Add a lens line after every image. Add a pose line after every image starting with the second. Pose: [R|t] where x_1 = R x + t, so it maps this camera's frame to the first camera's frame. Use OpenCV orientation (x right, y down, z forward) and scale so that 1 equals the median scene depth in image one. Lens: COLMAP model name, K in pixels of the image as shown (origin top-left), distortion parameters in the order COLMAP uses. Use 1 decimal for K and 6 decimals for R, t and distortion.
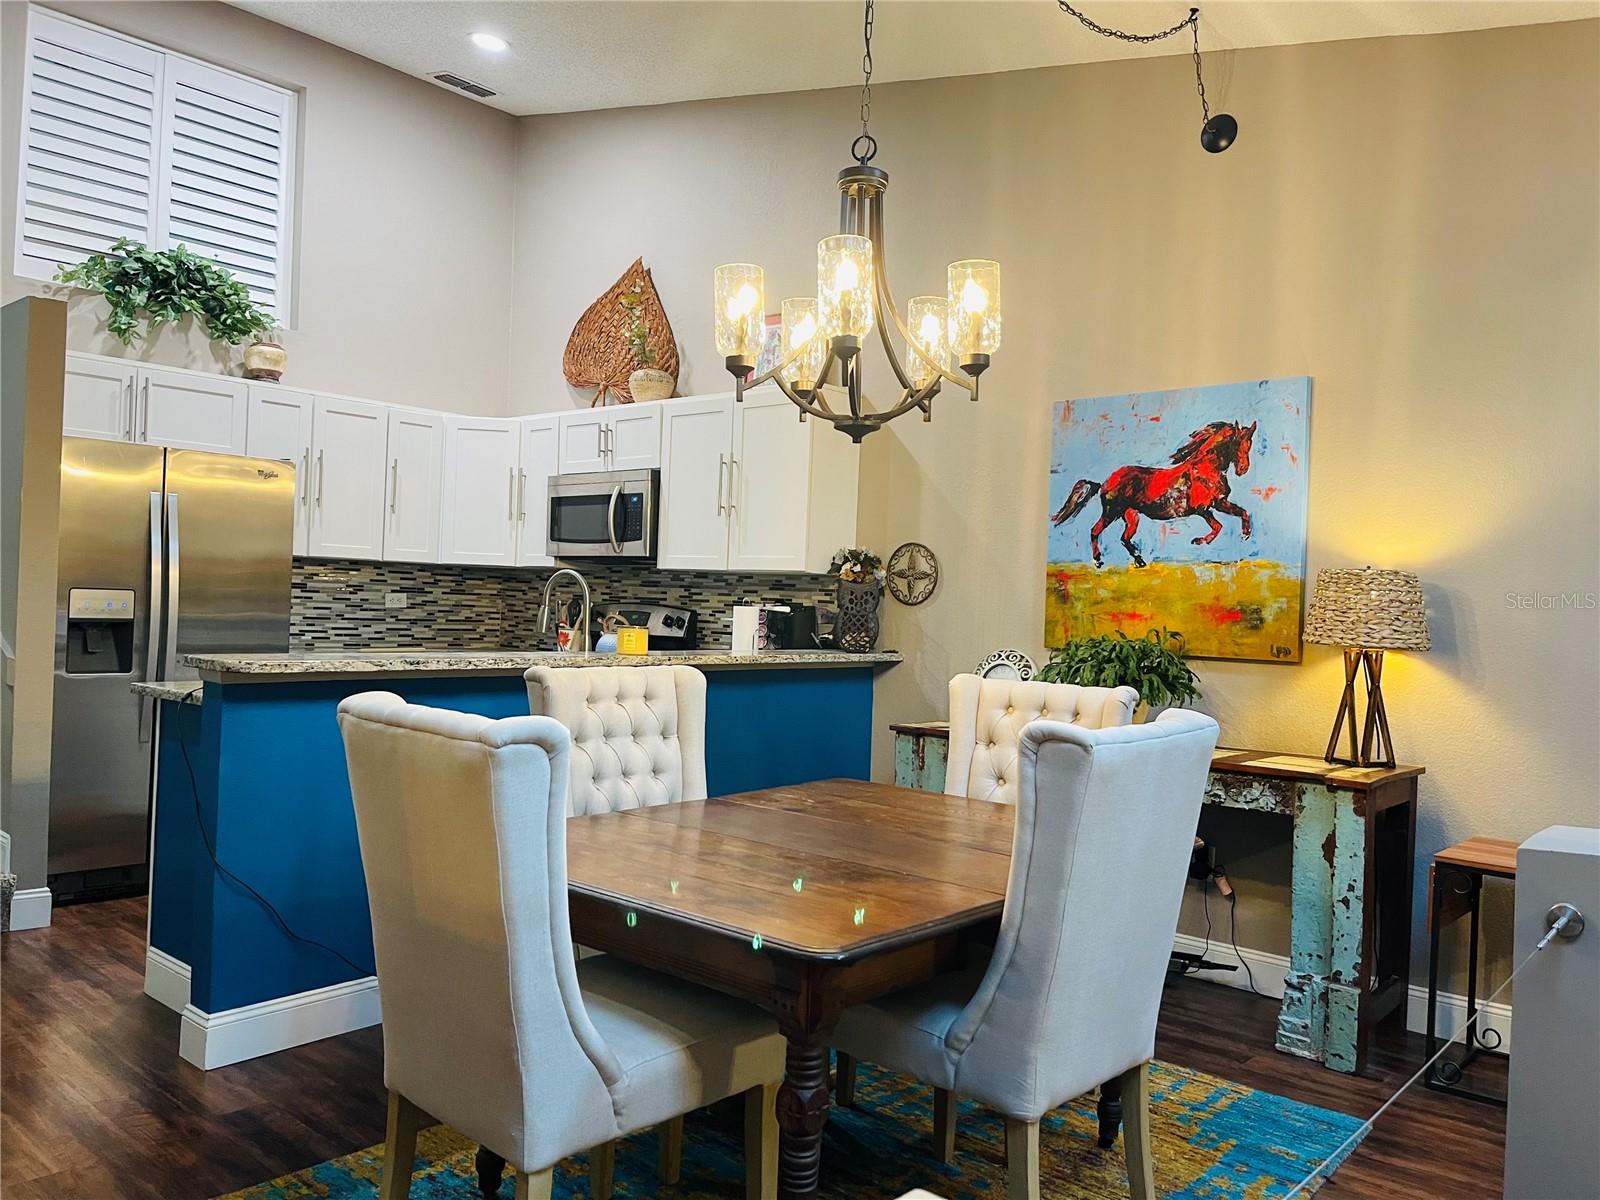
lens RADIAL K [[1195.5, 0, 790.4], [0, 1195.5, 598.9], [0, 0, 1]] dist [0.060667, -0.063490]
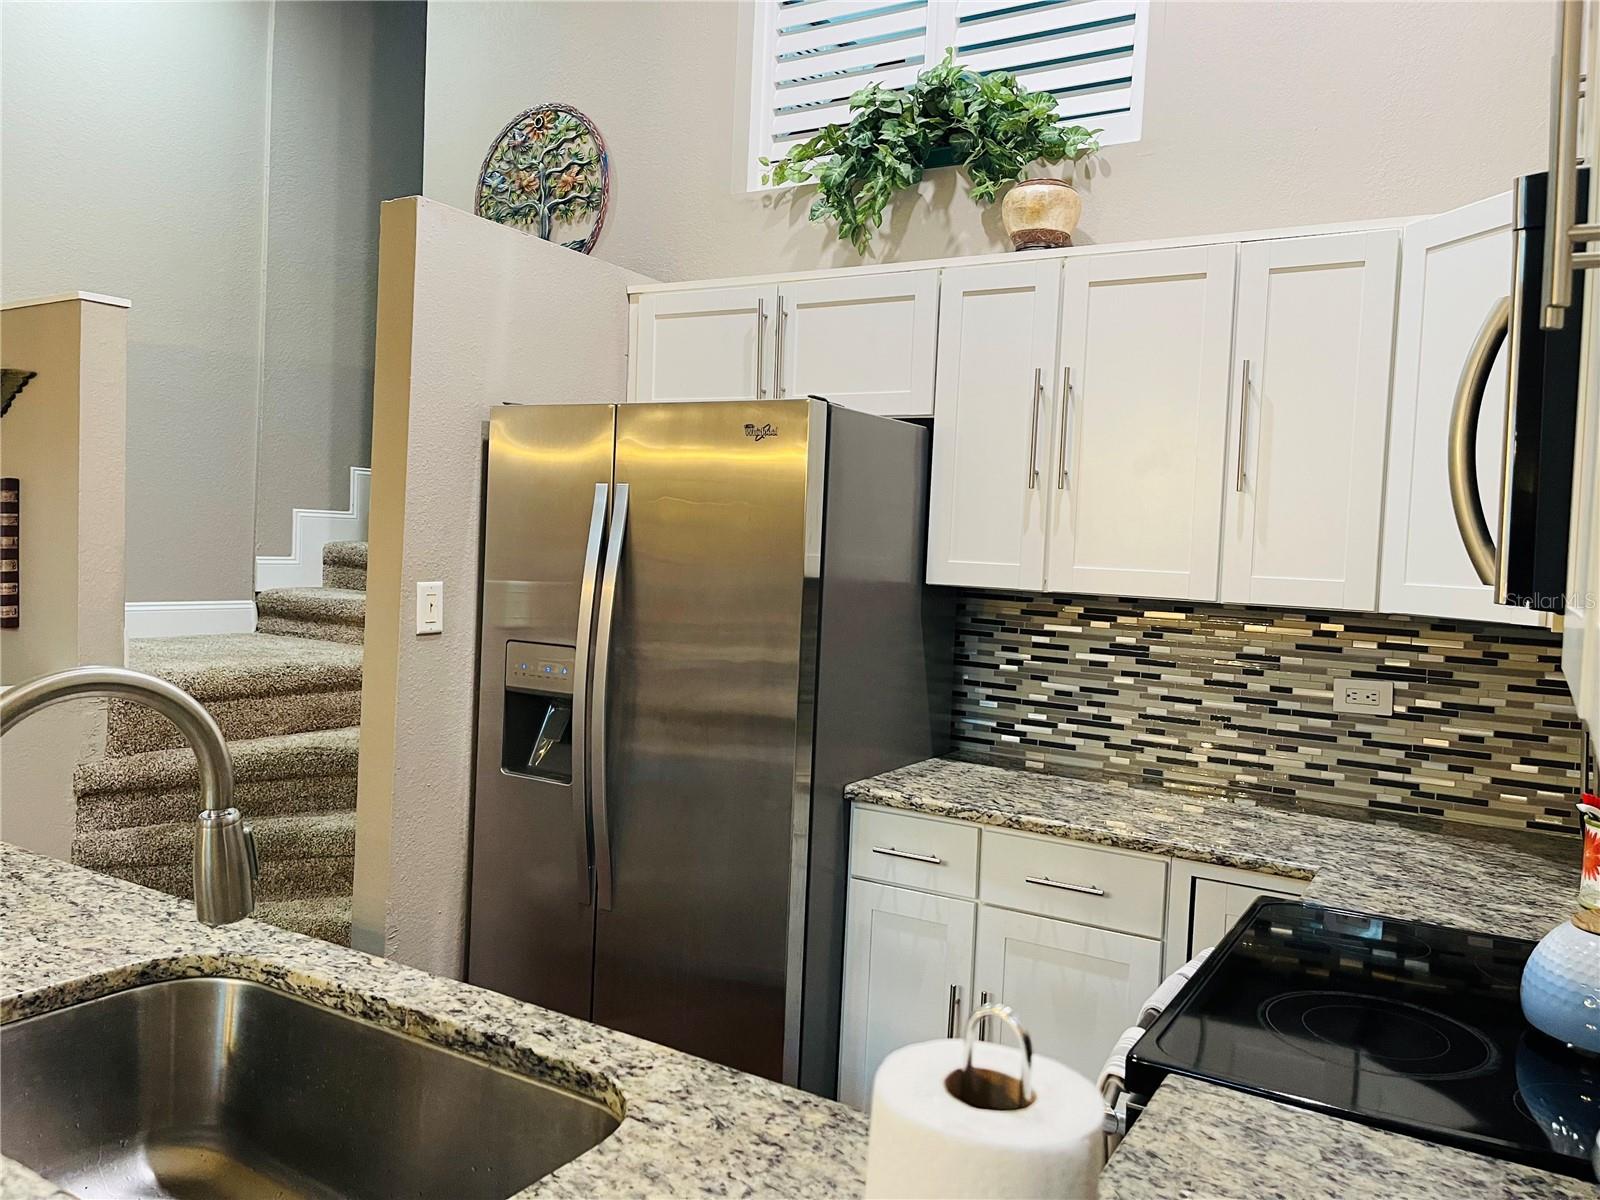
lens RADIAL K [[1203.7, 0, 809.7], [0, 1203.7, 586.9], [0, 0, 1]] dist [0.057418, -0.039962]
pose [[0.200657, 0.003949, -0.979654, 0.060091], [-0.036893, 0.999313, -0.003529, -0.033250], [0.978967, 0.036851, 0.200664, 0.836931]]
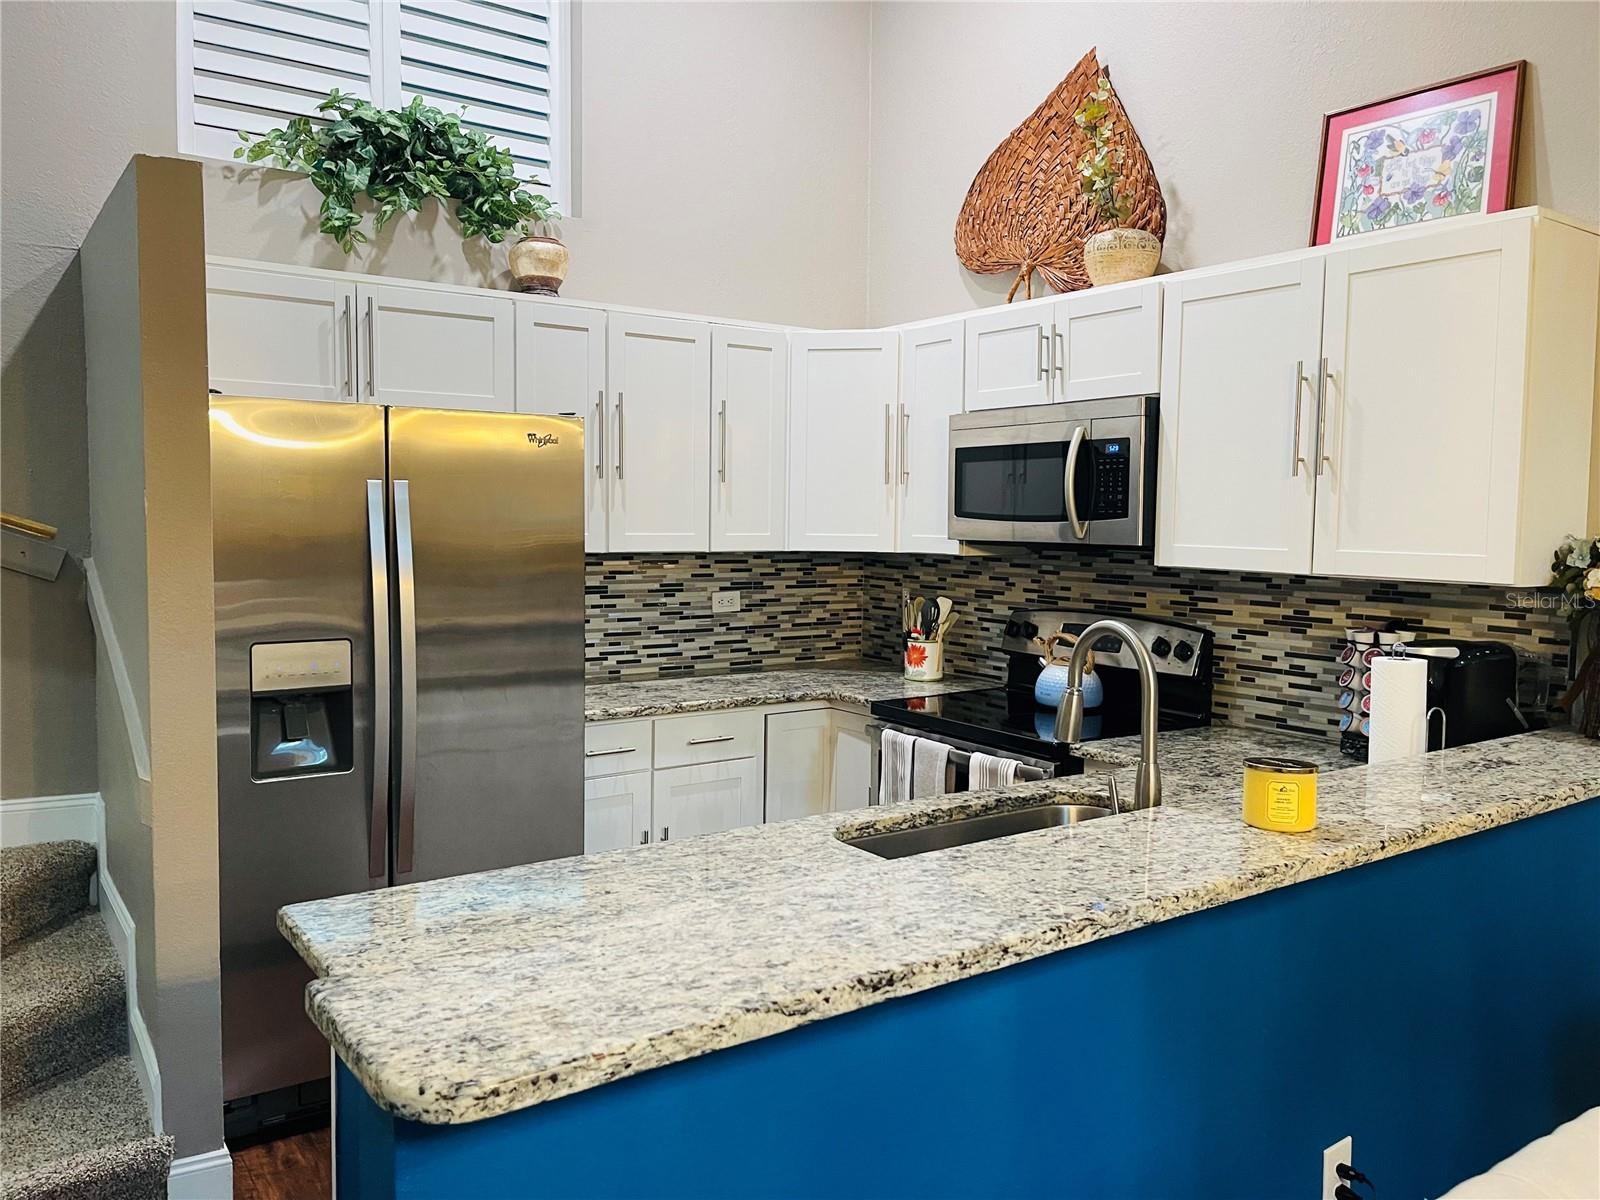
lens RADIAL K [[1195.5, 0, 790.4], [0, 1195.5, 598.9], [0, 0, 1]] dist [0.060667, -0.063490]
pose [[0.972919, -0.010702, -0.230898, -0.149628], [0.026610, 0.997472, 0.065895, -0.052927], [0.229609, -0.070255, 0.970744, 0.379251]]
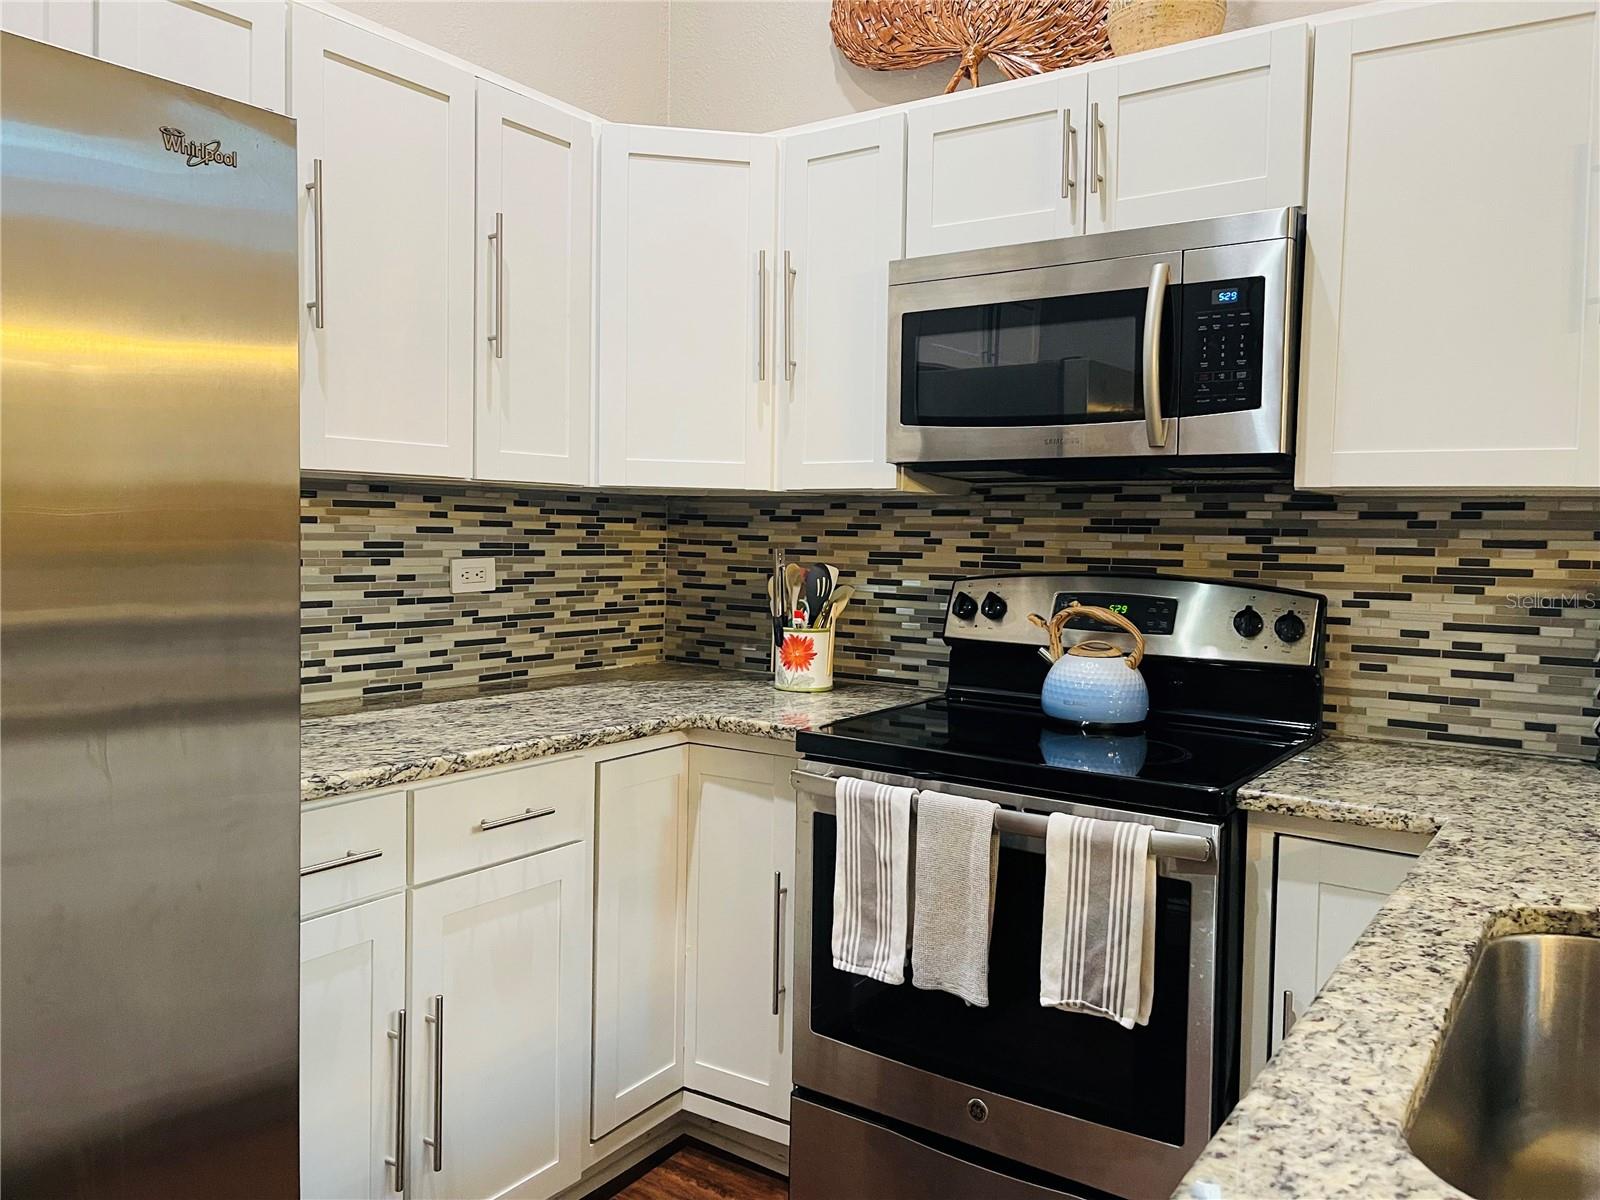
lens RADIAL K [[1203.7, 0, 809.7], [0, 1203.7, 586.9], [0, 0, 1]] dist [0.057418, -0.039962]
pose [[0.991303, -0.026454, 0.128916, -0.307456], [0.019505, 0.998303, 0.054867, -0.018248], [-0.130149, -0.051876, 0.990136, 0.649542]]
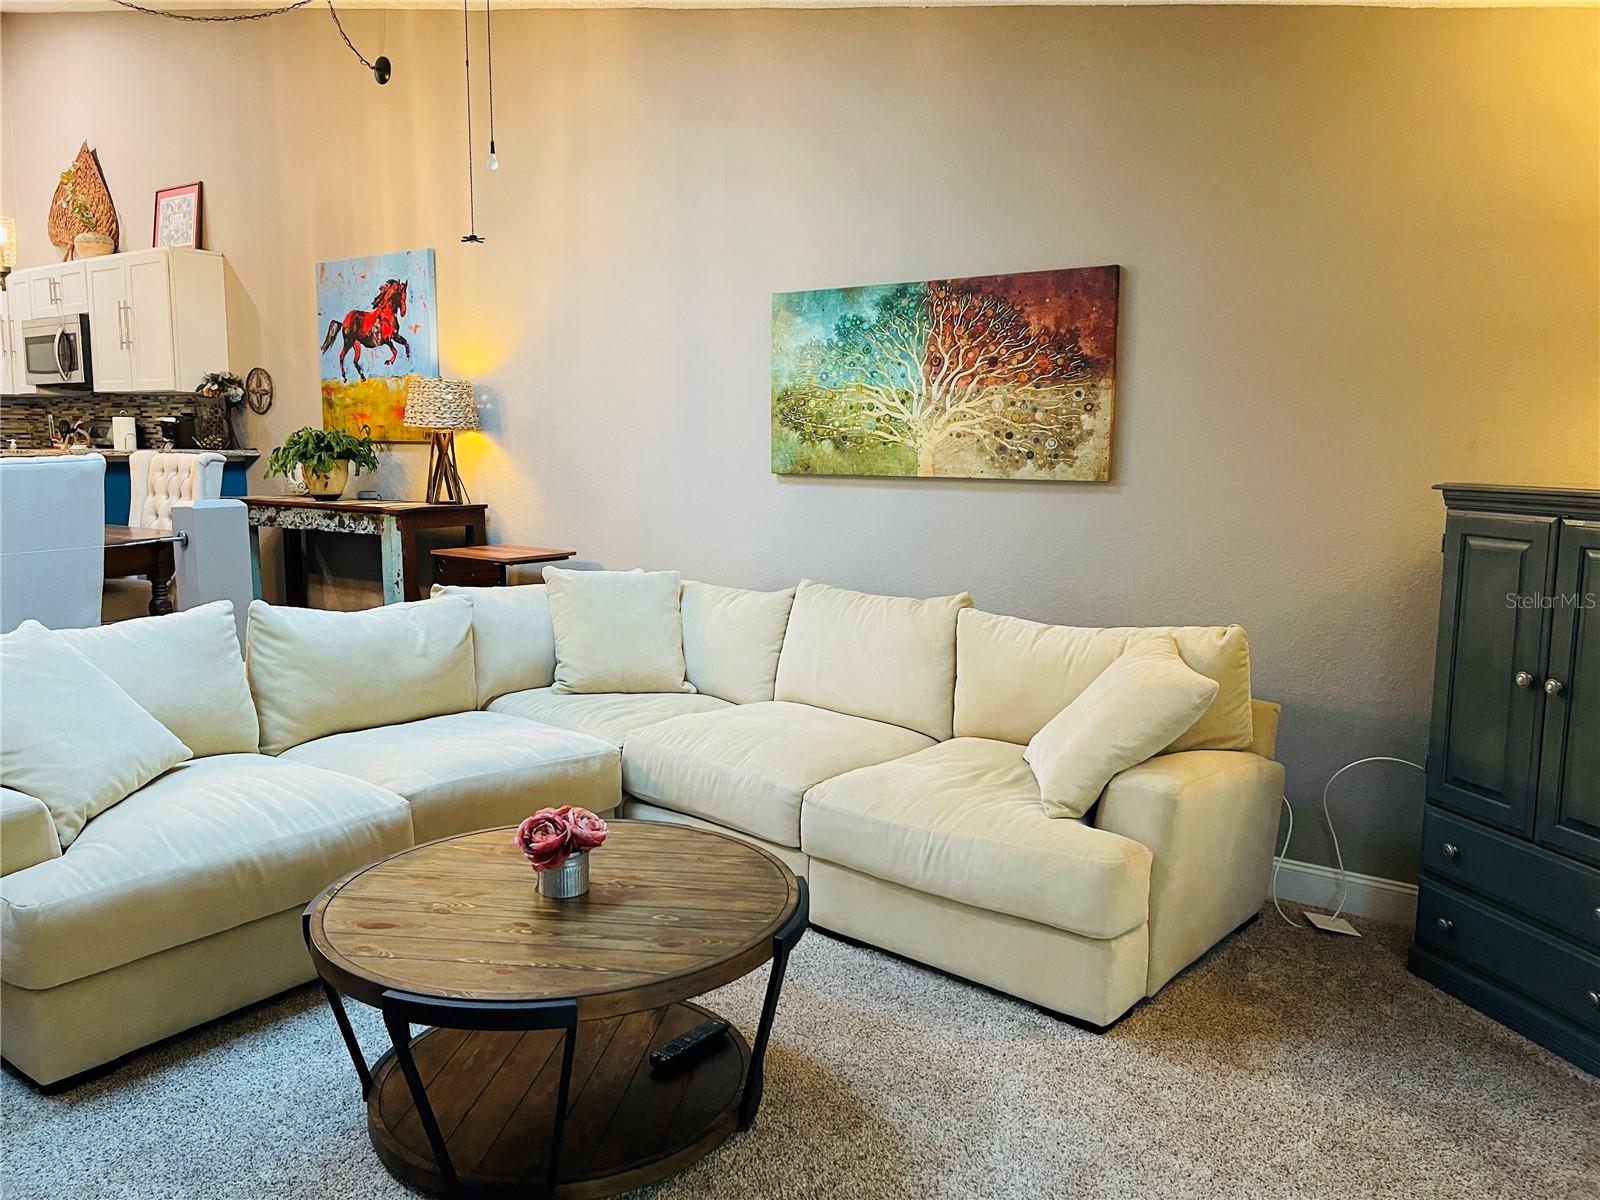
lens RADIAL K [[1195.5, 0, 790.4], [0, 1195.5, 598.9], [0, 0, 1]] dist [0.060667, -0.063490]
pose [[0.994463, -0.041845, 0.096396, 0.506154], [0.028172, 0.989882, 0.139068, 0.035539], [-0.101240, -0.135583, 0.985580, -0.408788]]
